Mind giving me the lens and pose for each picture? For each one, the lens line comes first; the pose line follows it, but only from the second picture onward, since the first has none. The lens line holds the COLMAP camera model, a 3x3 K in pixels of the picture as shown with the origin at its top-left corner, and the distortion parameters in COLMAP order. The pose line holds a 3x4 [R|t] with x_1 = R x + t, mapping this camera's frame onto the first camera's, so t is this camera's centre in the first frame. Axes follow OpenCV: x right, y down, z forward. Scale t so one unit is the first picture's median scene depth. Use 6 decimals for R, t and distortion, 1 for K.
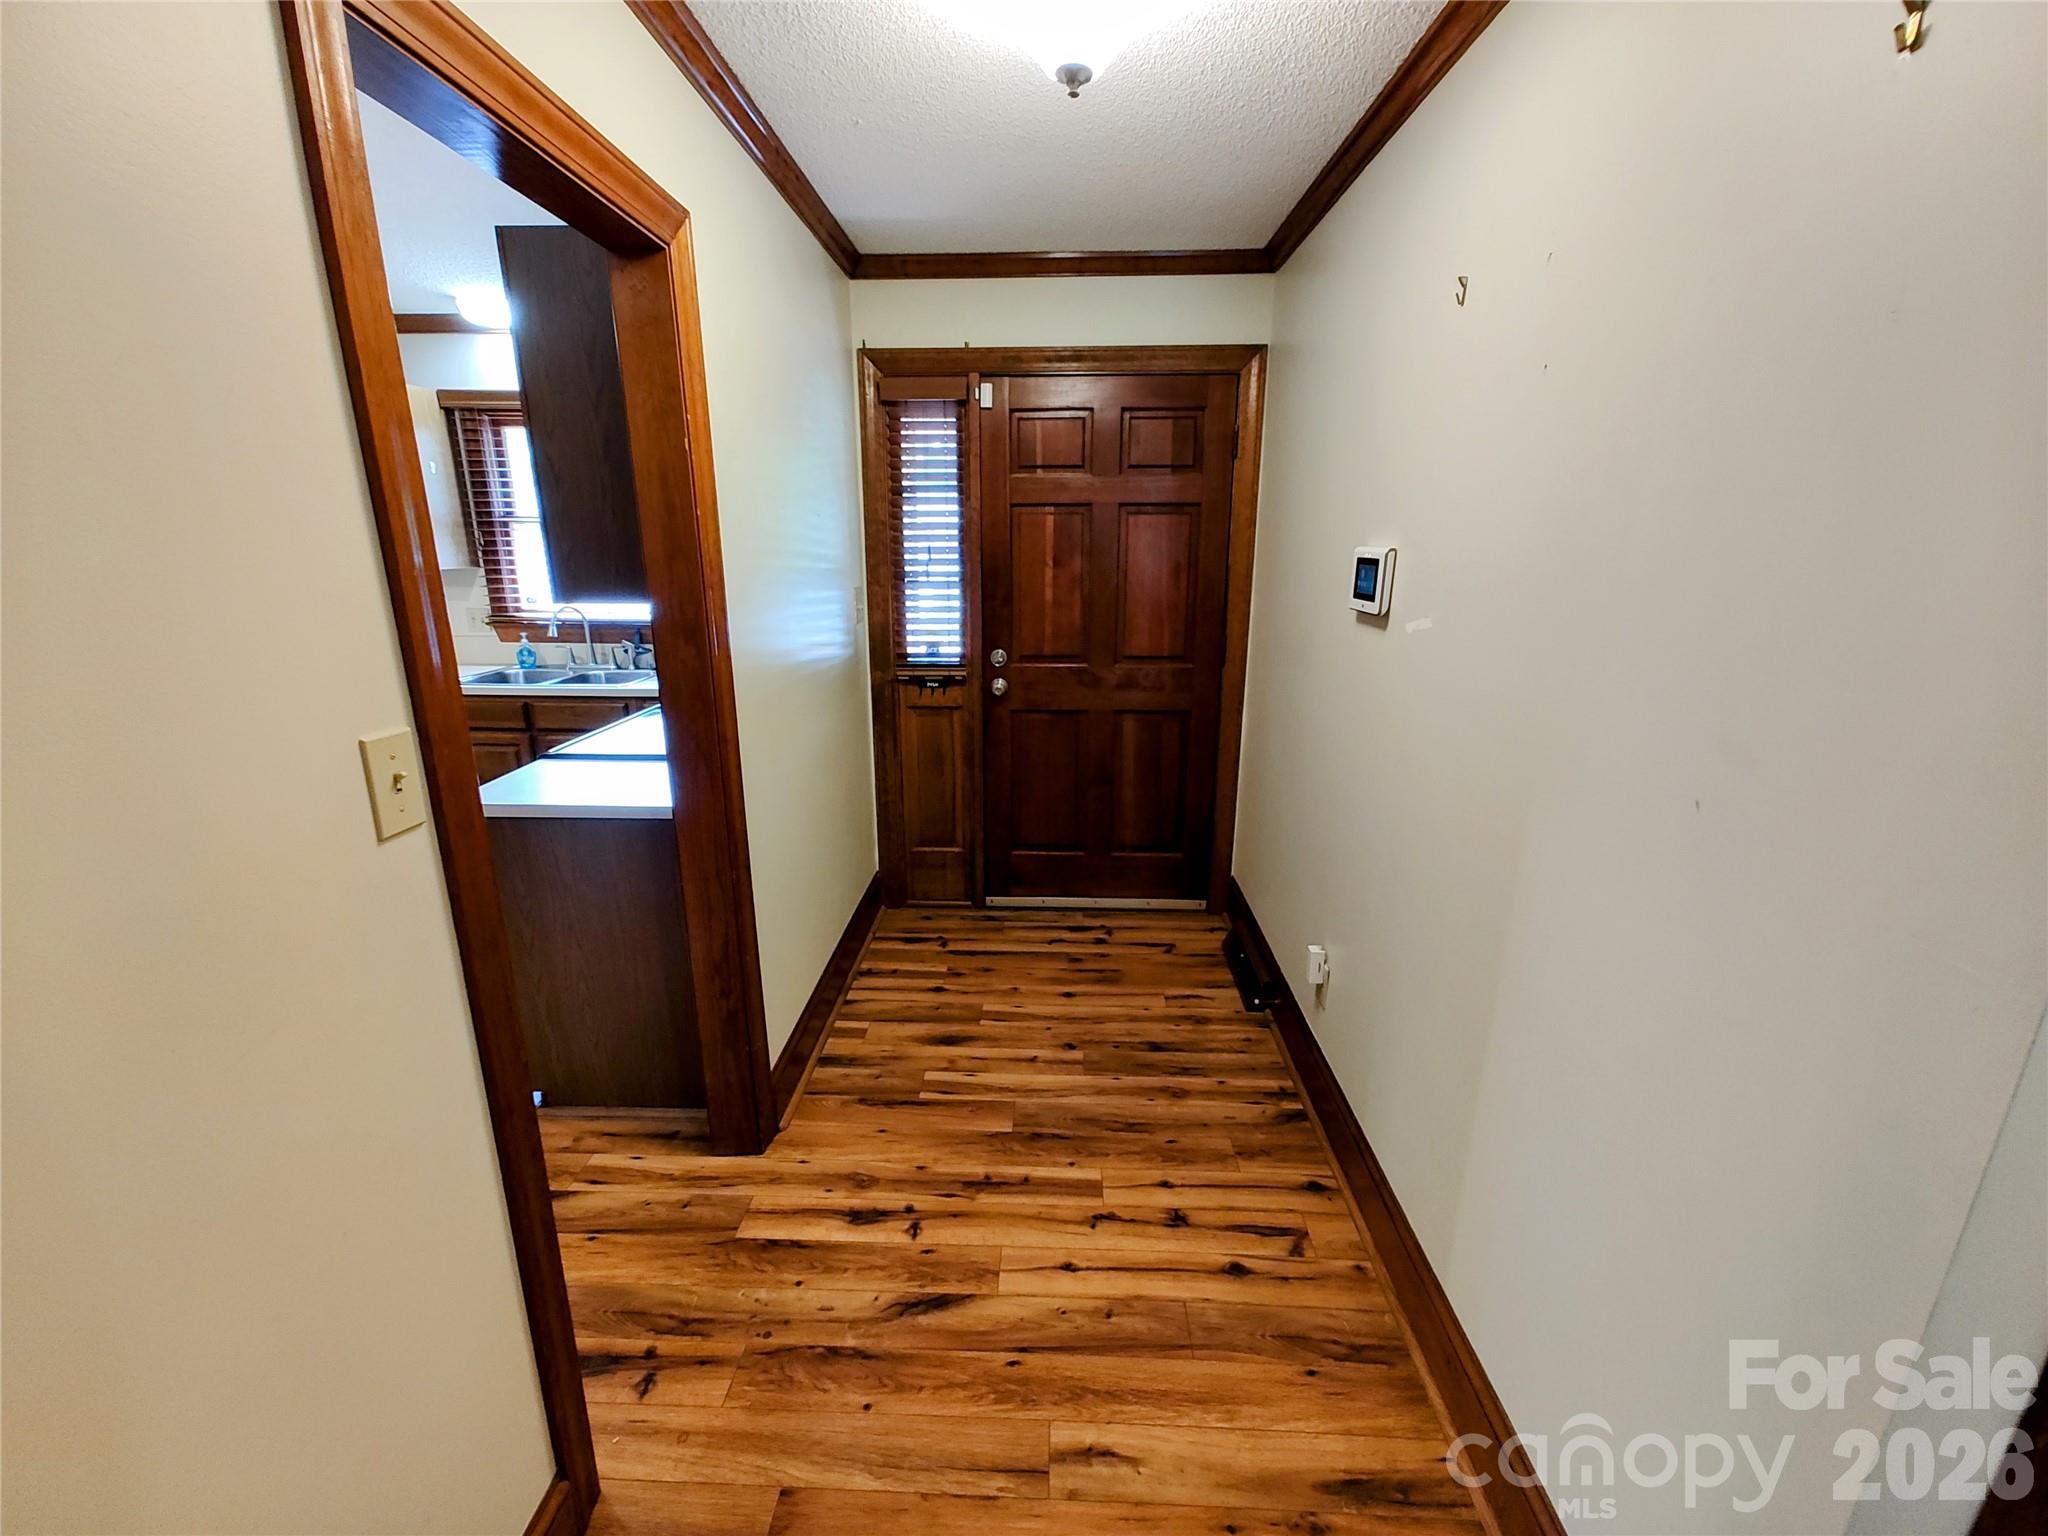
lens RADIAL K [[851.4, 0, 1025.7], [0, 851.4, 765.8], [0, 0, 1]] dist [0.014759, -0.009420]
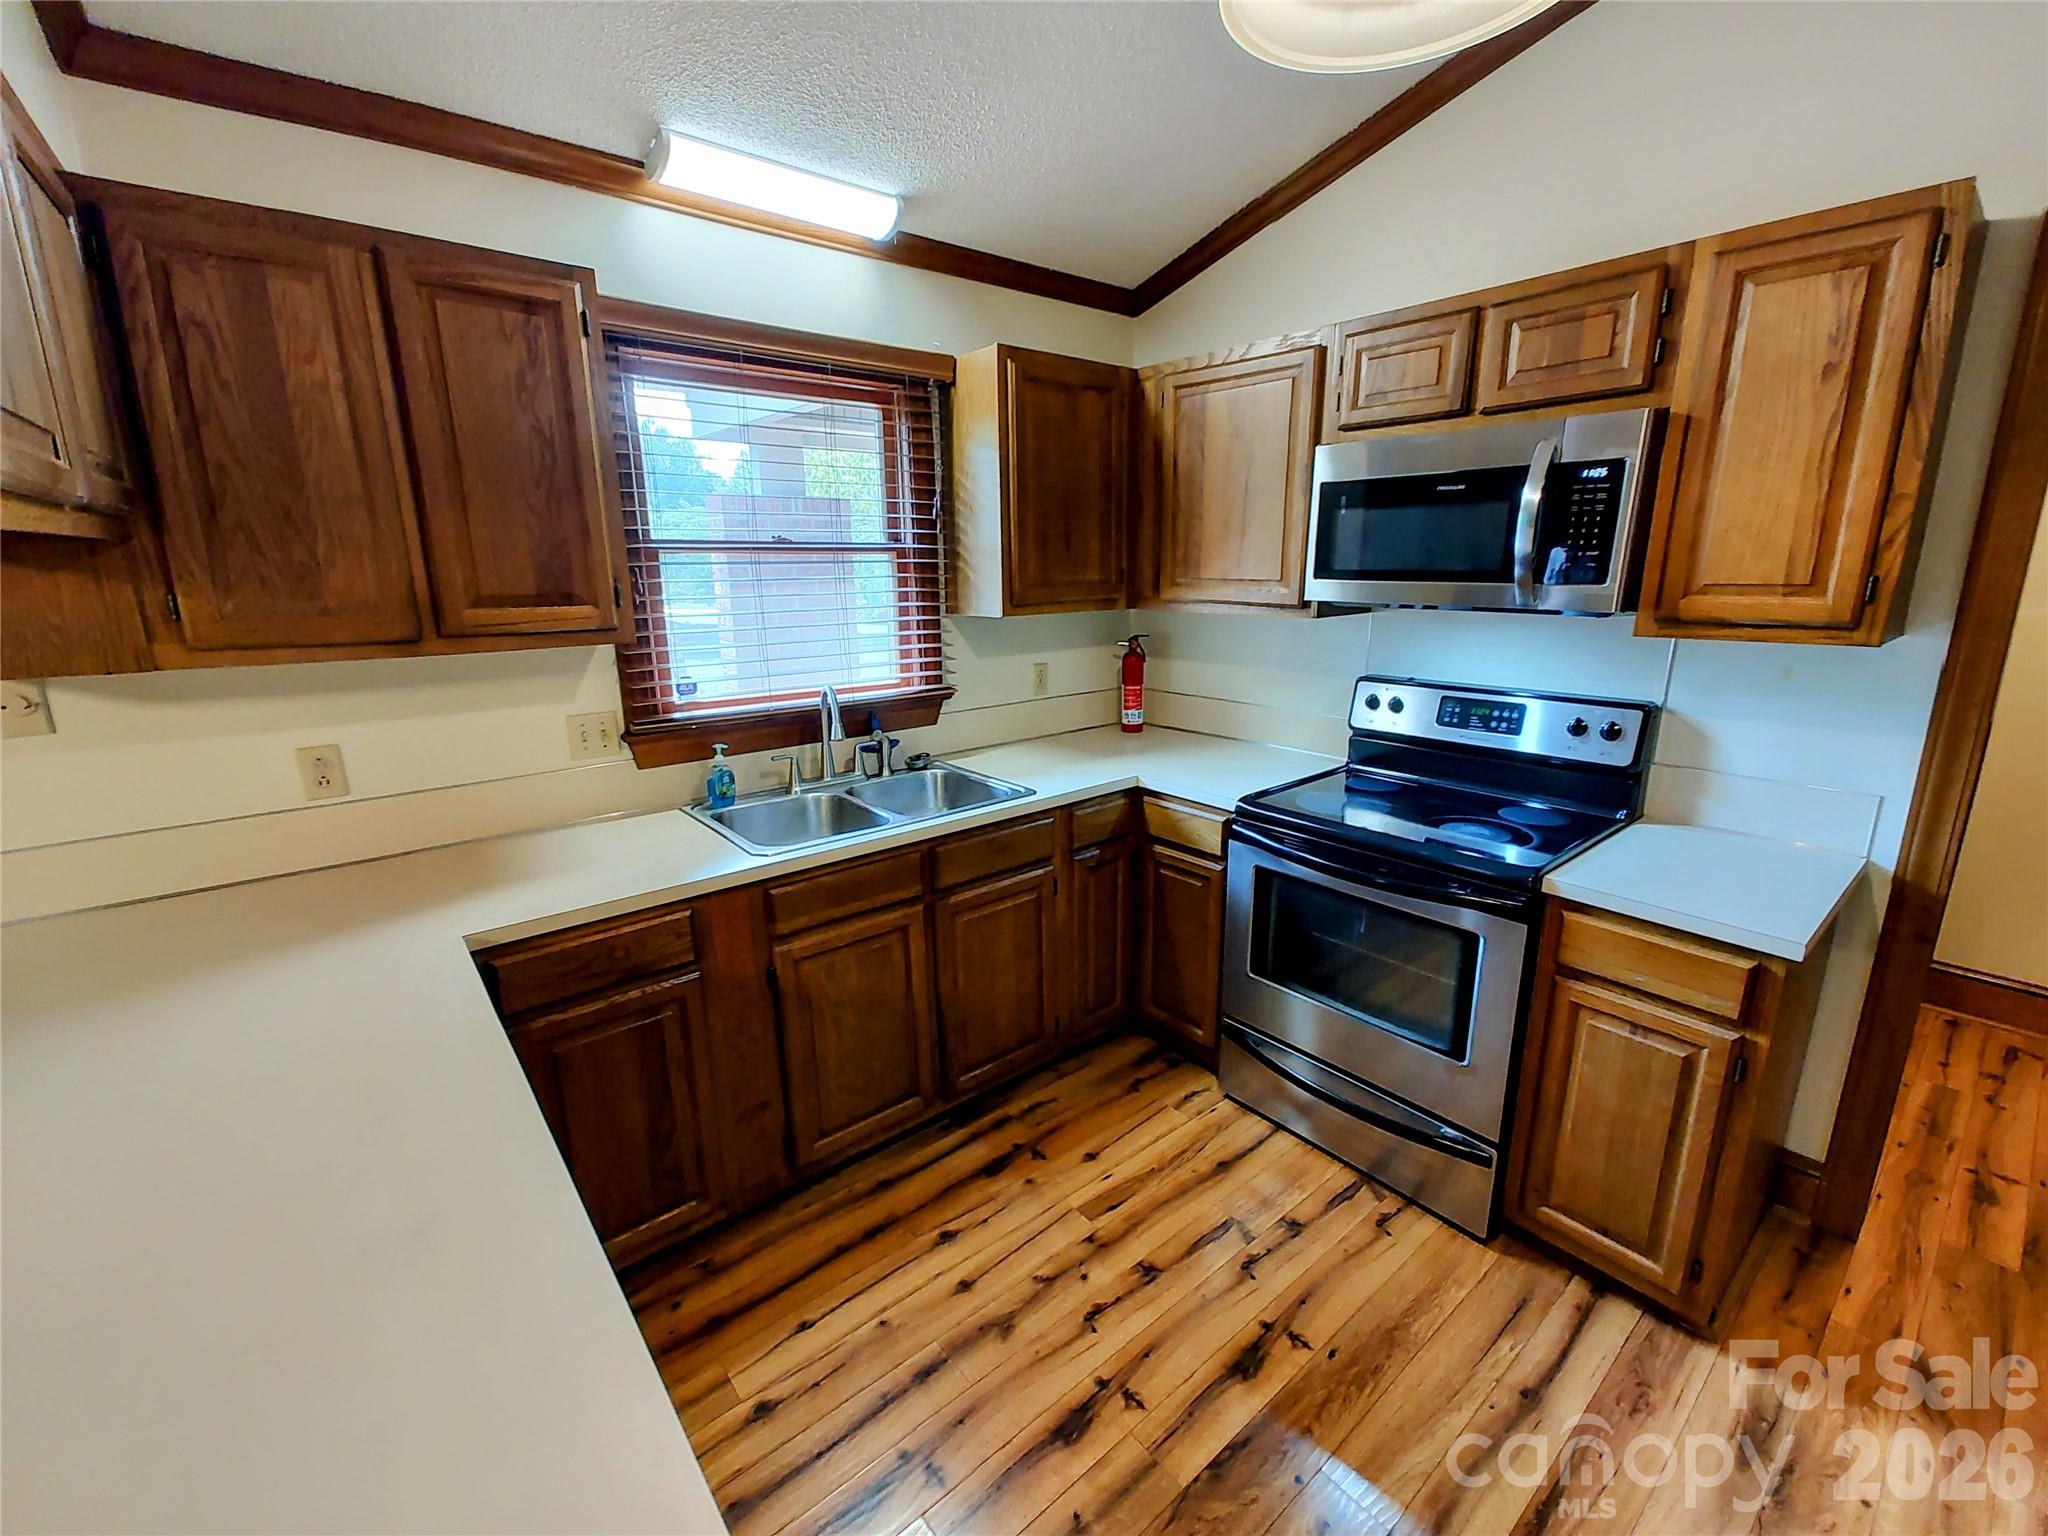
lens RADIAL K [[851.4, 0, 1025.7], [0, 851.4, 765.8], [0, 0, 1]] dist [0.014759, -0.009420]
pose [[0.741585, -0.173153, 0.648128, -0.821862], [0.185216, 0.981411, 0.050269, -0.135327], [-0.644785, 0.082765, 0.759870, 0.450888]]
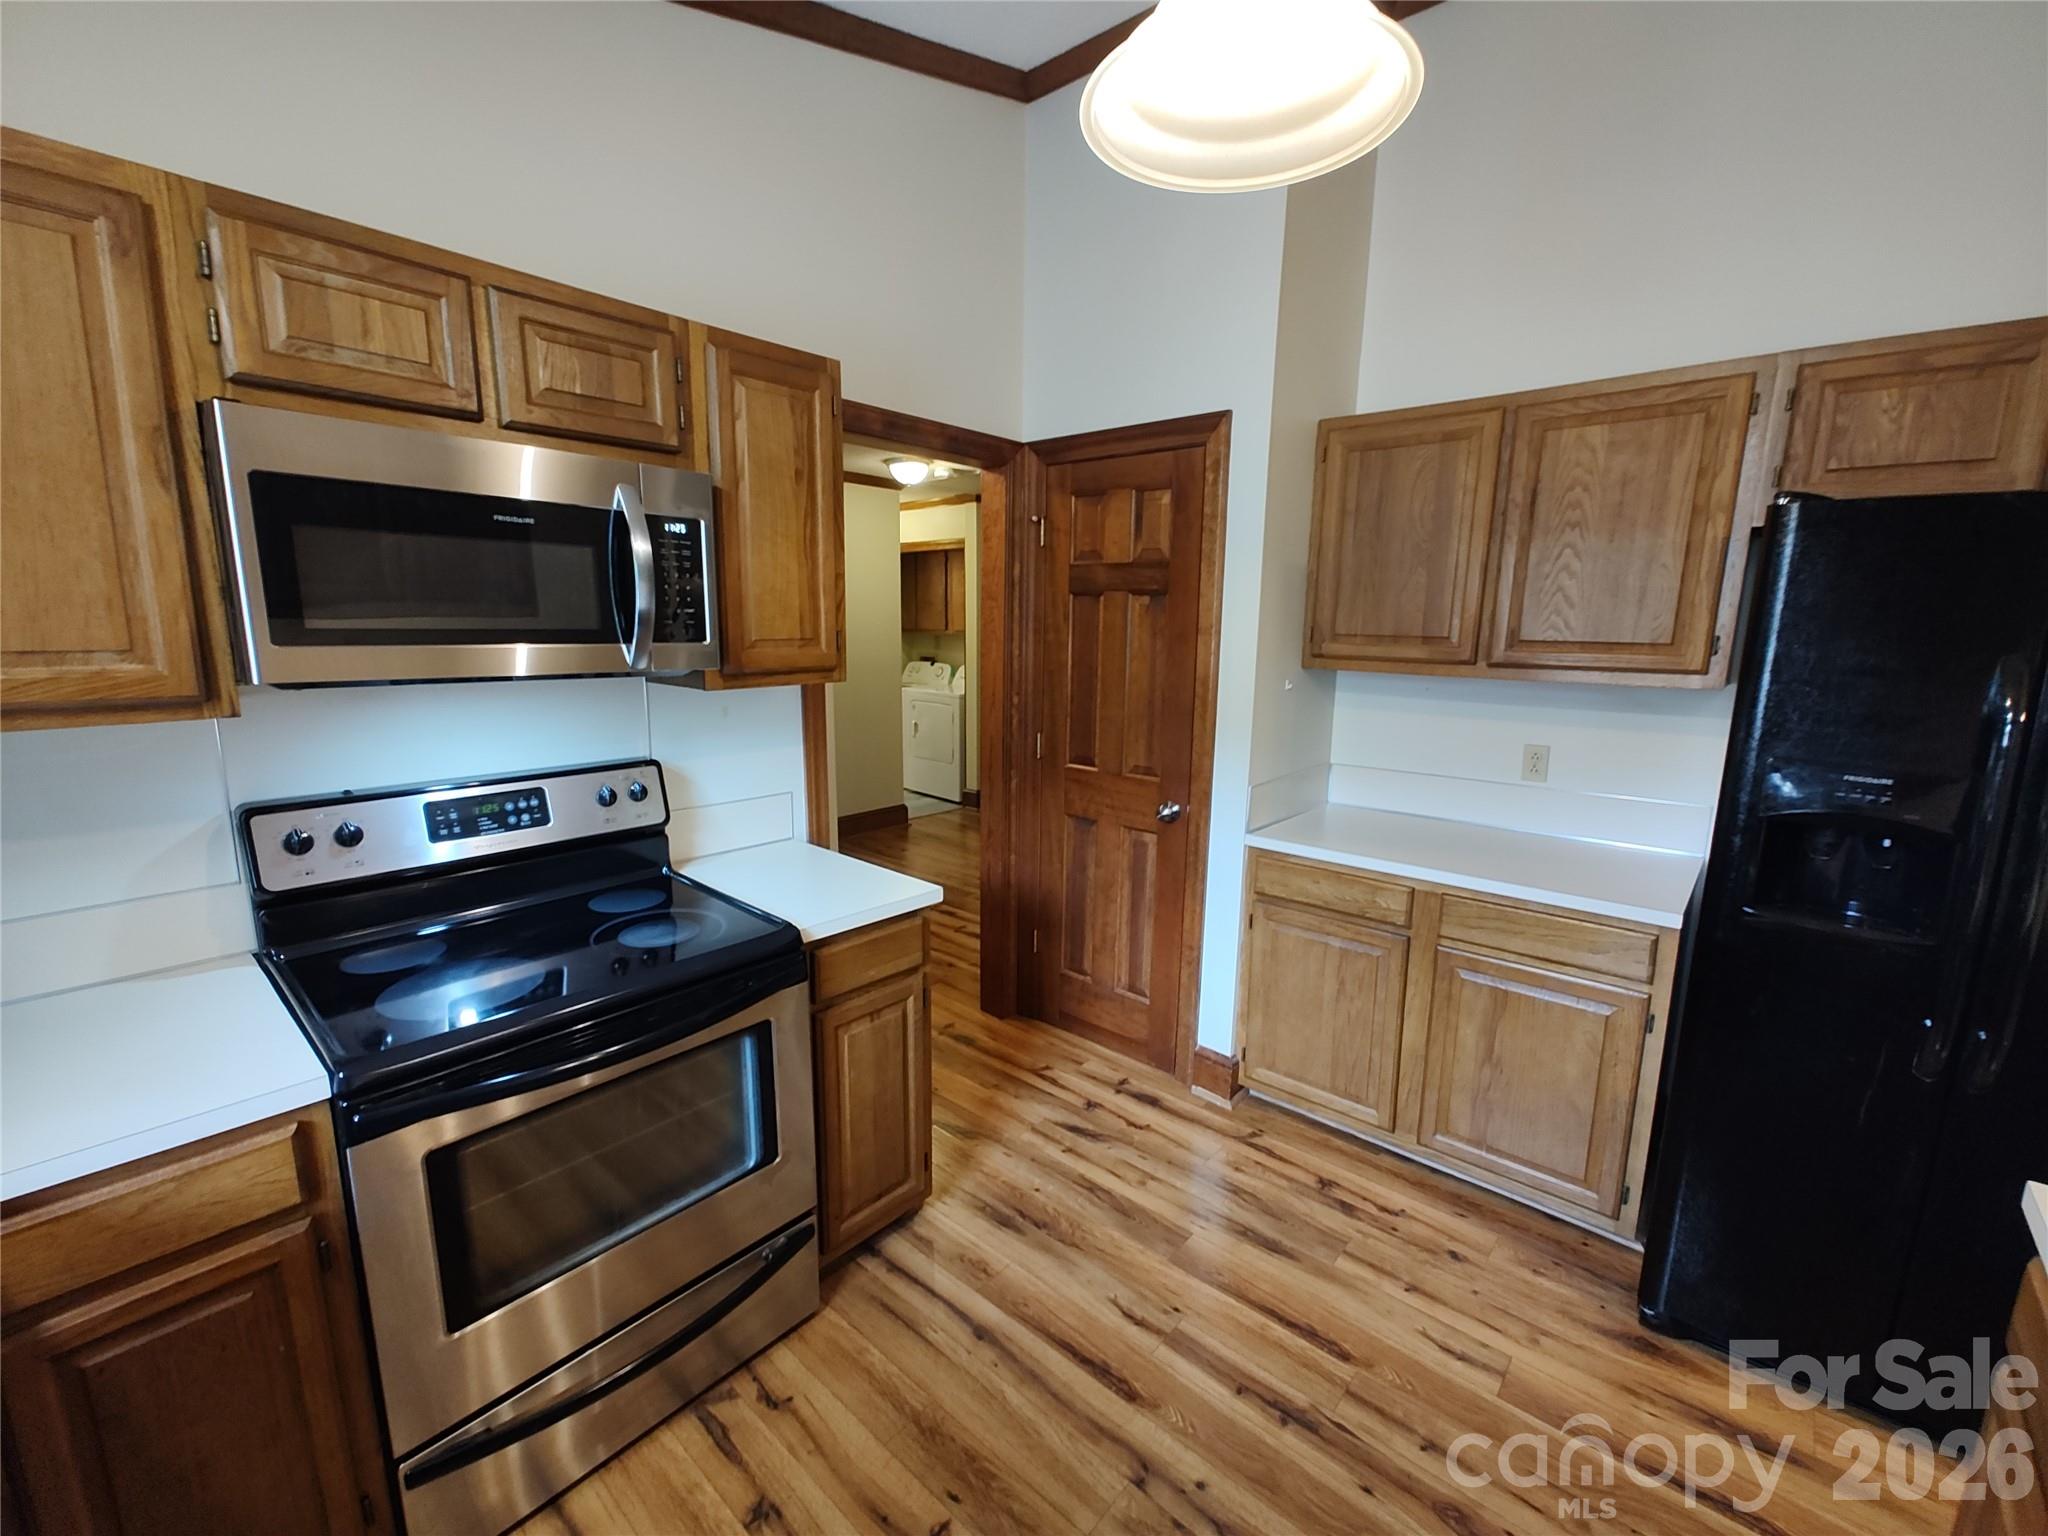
lens RADIAL K [[849.2, 0, 1024.3], [0, 849.2, 769.1], [0, 0, 1]] dist [-0.017524, 0.019027]
pose [[-0.778165, -0.124837, 0.615528, -0.699076], [0.143027, 0.919073, 0.367218, -0.227488], [-0.611557, 0.373793, -0.697335, 0.819512]]
